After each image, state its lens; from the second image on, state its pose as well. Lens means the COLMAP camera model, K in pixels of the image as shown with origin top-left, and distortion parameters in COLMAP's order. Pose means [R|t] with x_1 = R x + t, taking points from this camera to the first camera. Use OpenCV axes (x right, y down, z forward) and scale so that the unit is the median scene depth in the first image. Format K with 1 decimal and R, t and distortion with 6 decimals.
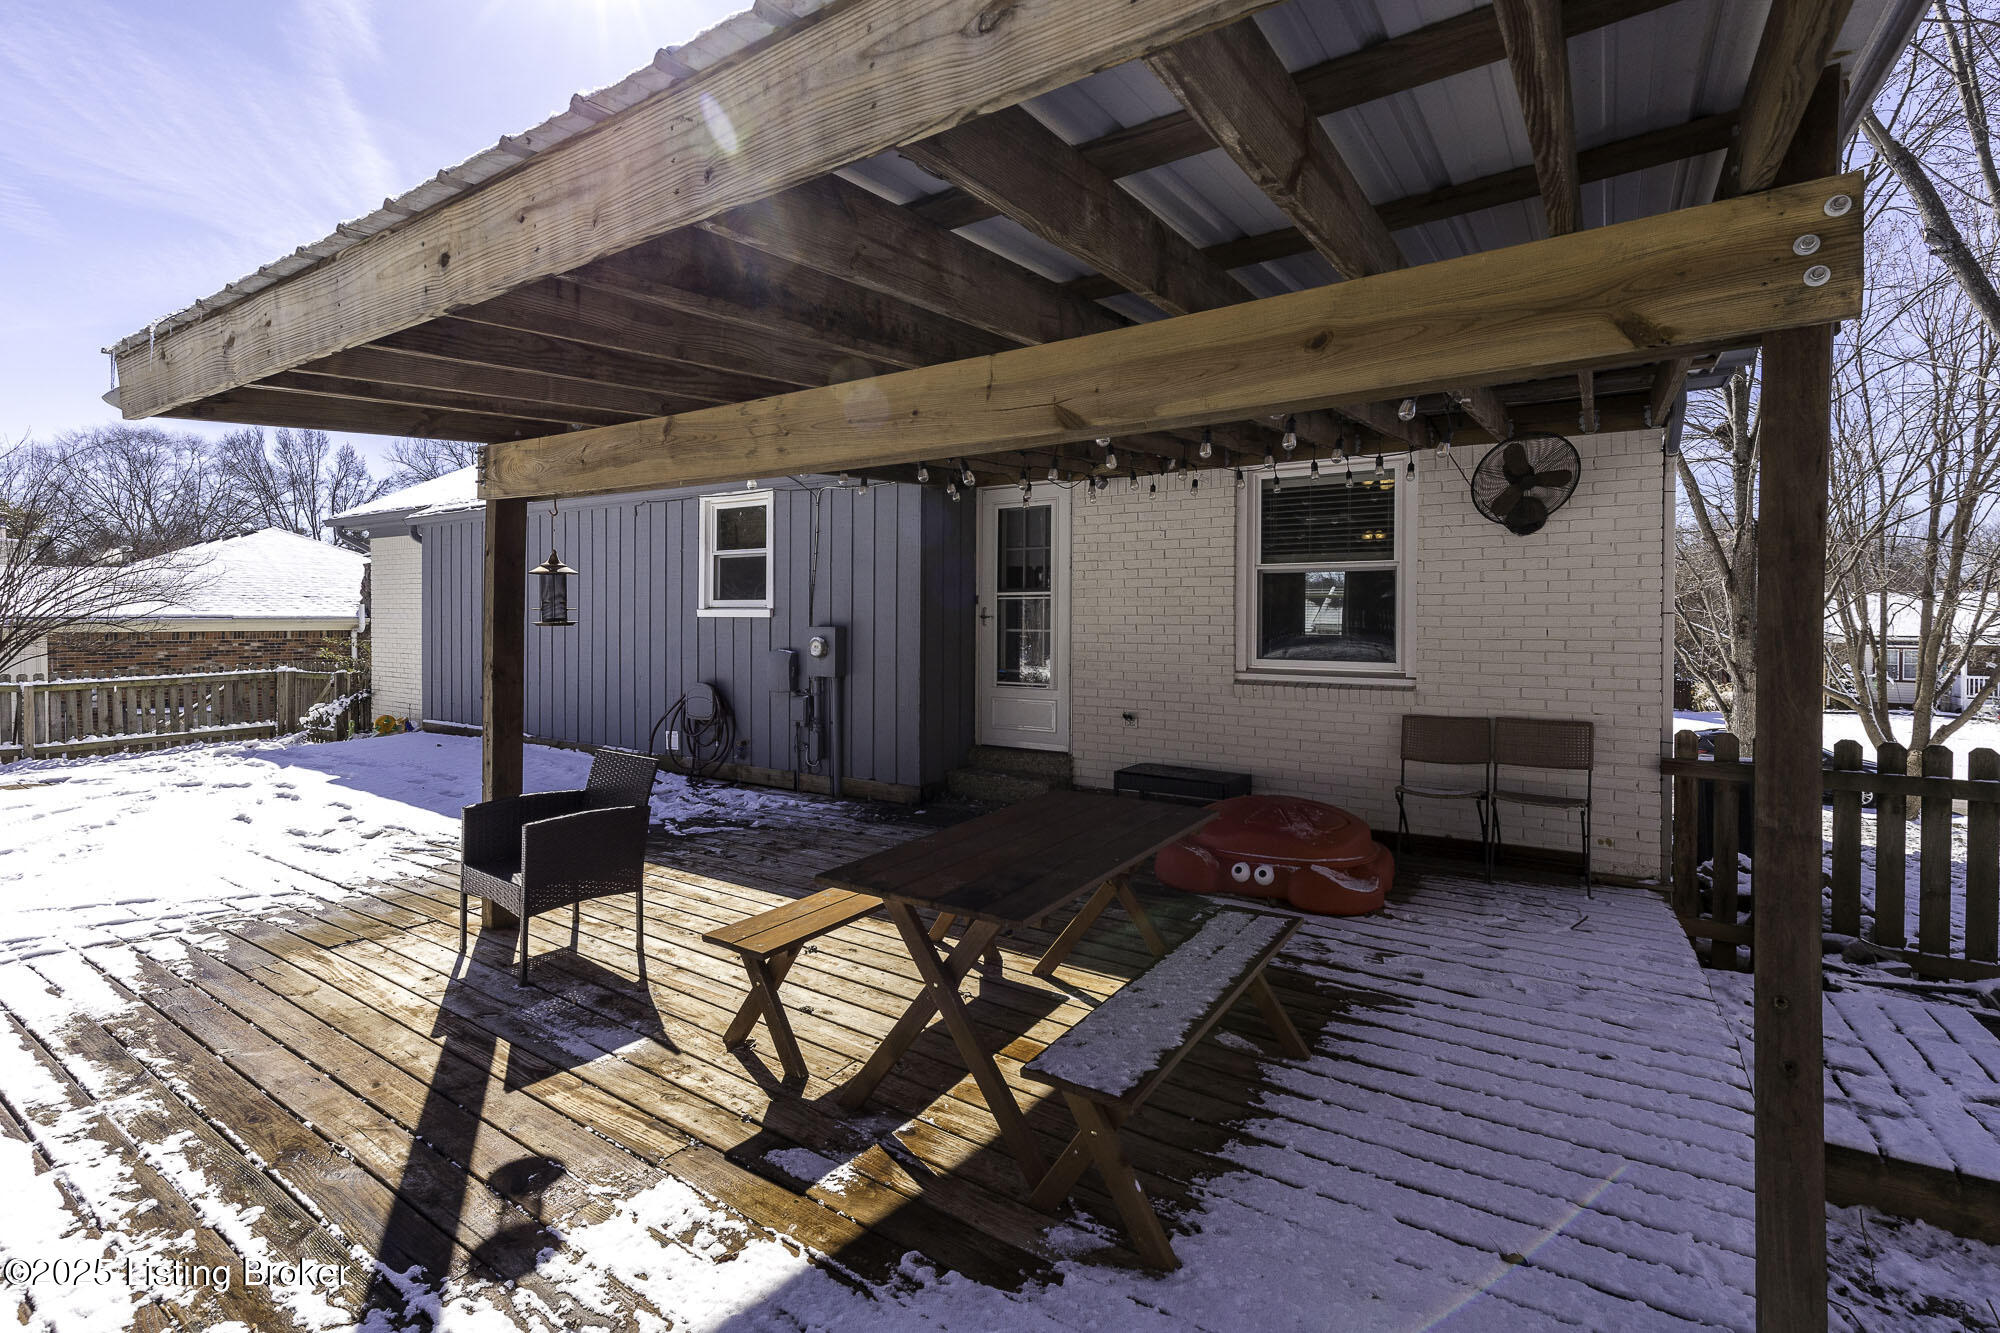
lens RADIAL K [[900.7, 0, 980.5], [0, 900.7, 656.6], [0, 0, 1]] dist [-0.000164, -0.000155]
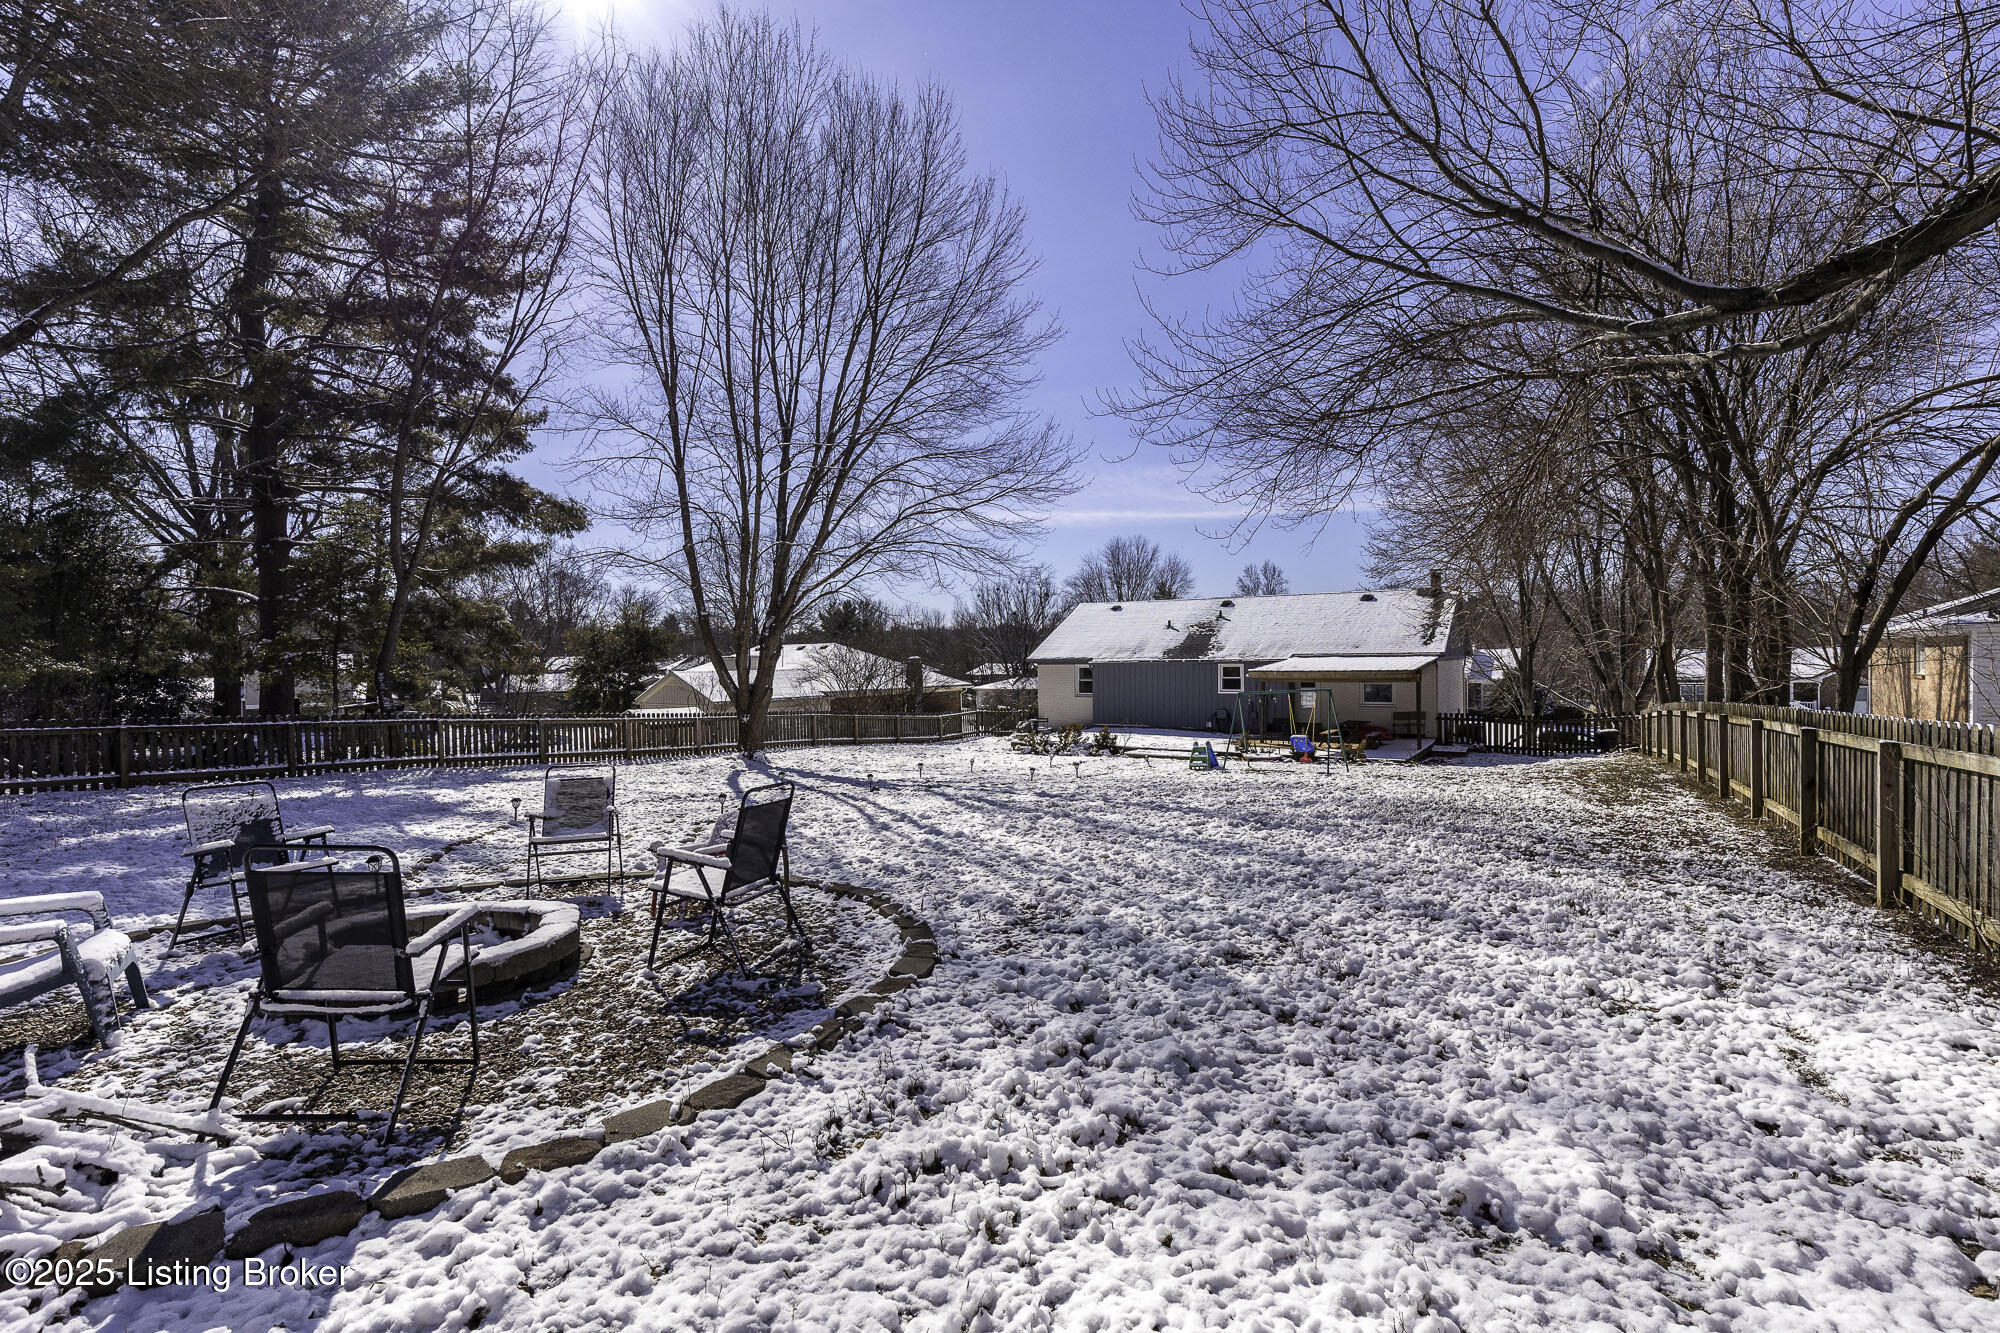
lens RADIAL K [[900.7, 0, 980.5], [0, 900.7, 656.6], [0, 0, 1]] dist [-0.000164, -0.000155]
pose [[0.999647, -0.017904, -0.019631, -1.668392], [0.016969, 0.998758, -0.046836, -0.048747], [0.020445, 0.046486, 0.998710, -3.932169]]
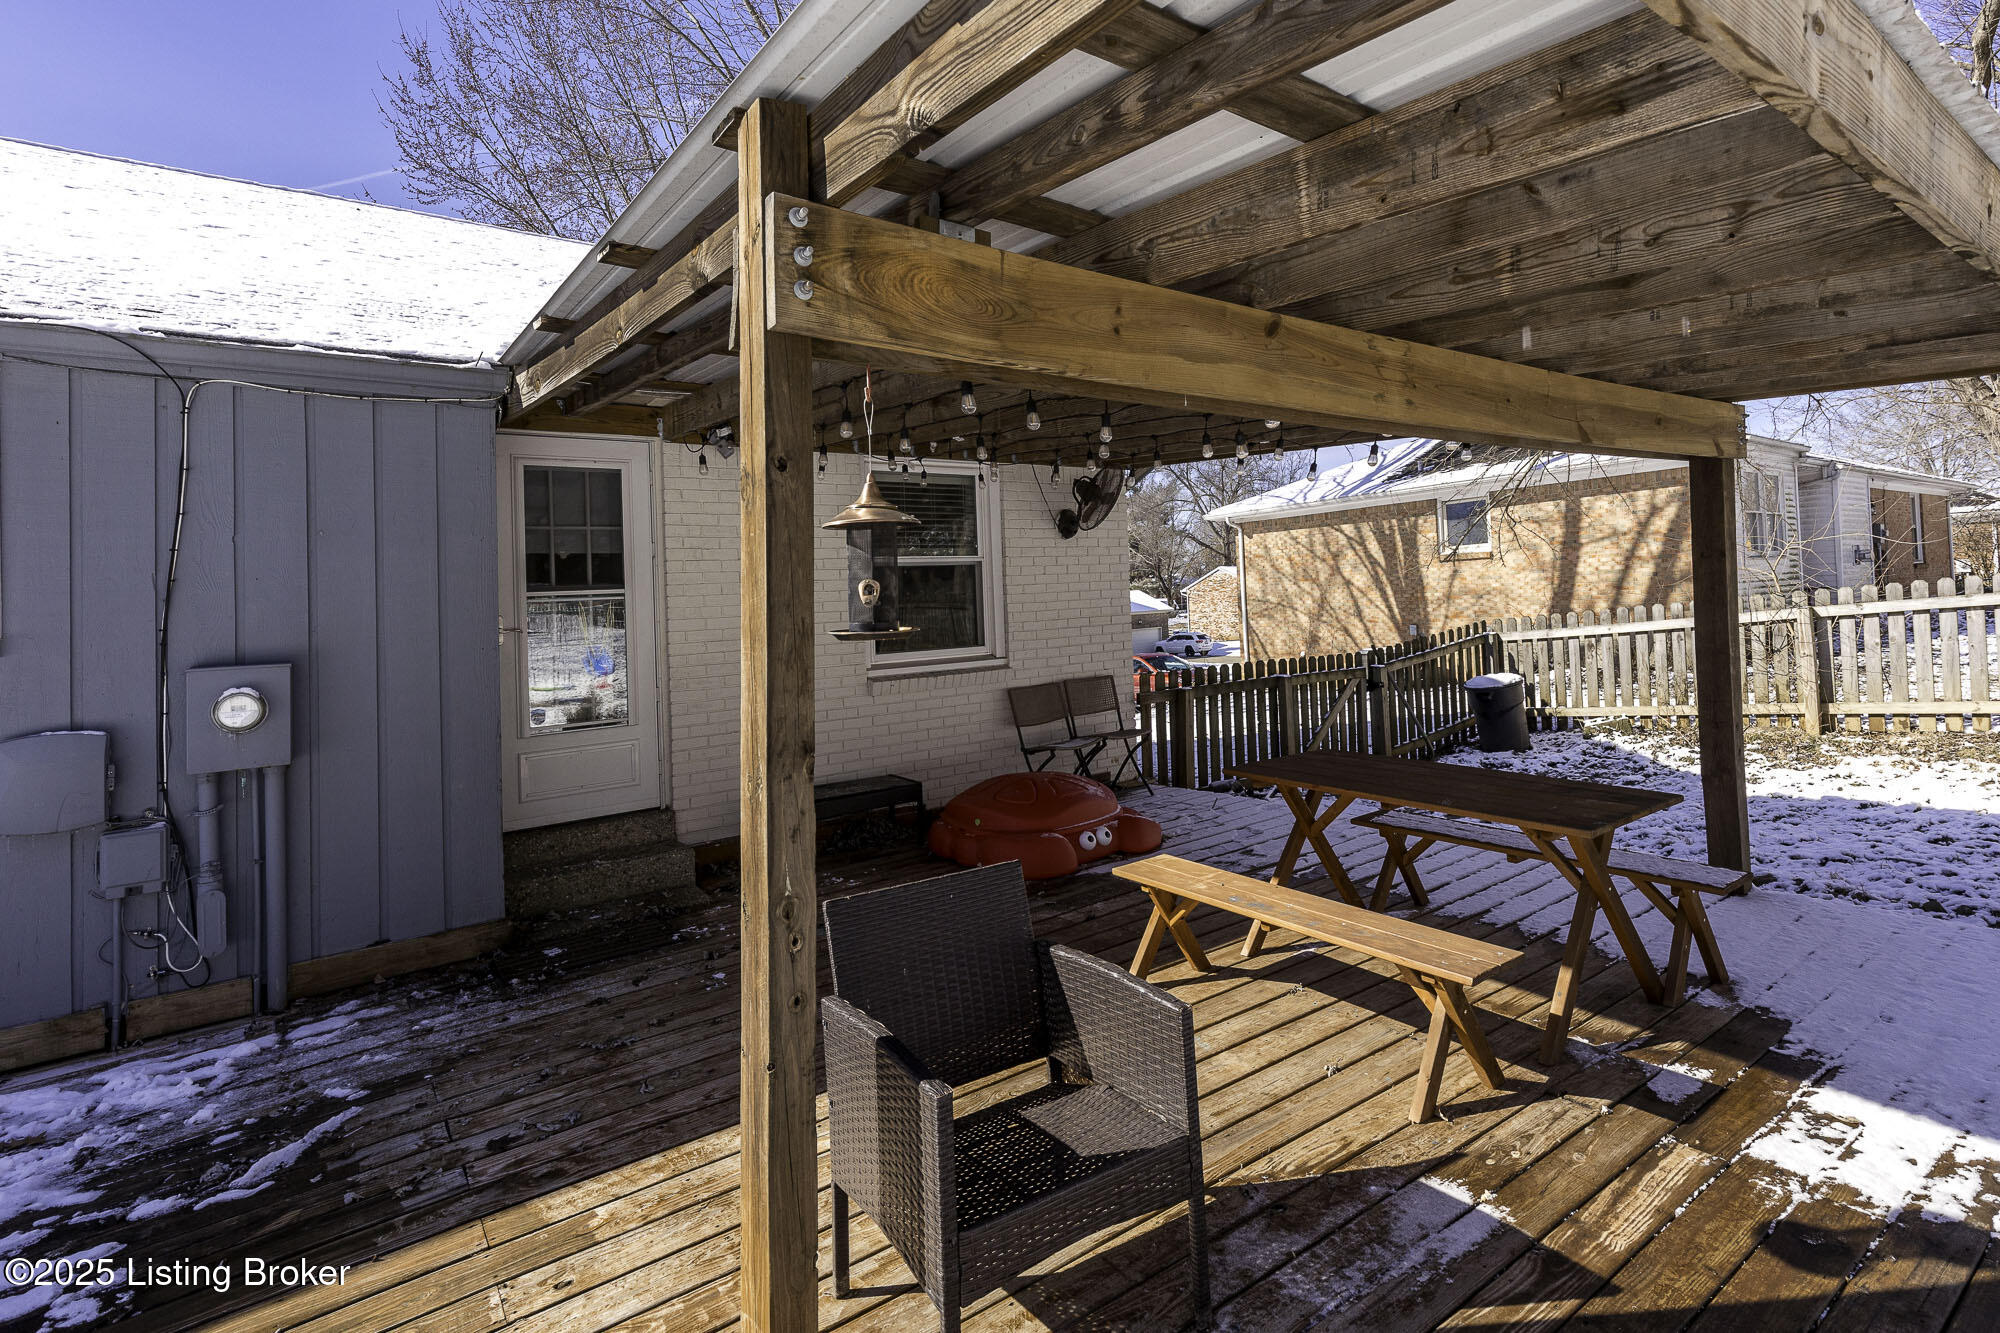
lens RADIAL K [[954.3, 0, 1018.0], [0, 954.3, 589.9], [0, 0, 1]] dist [0.003514, 0.000510]
pose [[0.350941, -0.006971, 0.936372, -0.582383], [0.092166, 0.995374, -0.027133, -0.023916], [-0.931851, 0.095824, 0.349960, 0.484544]]
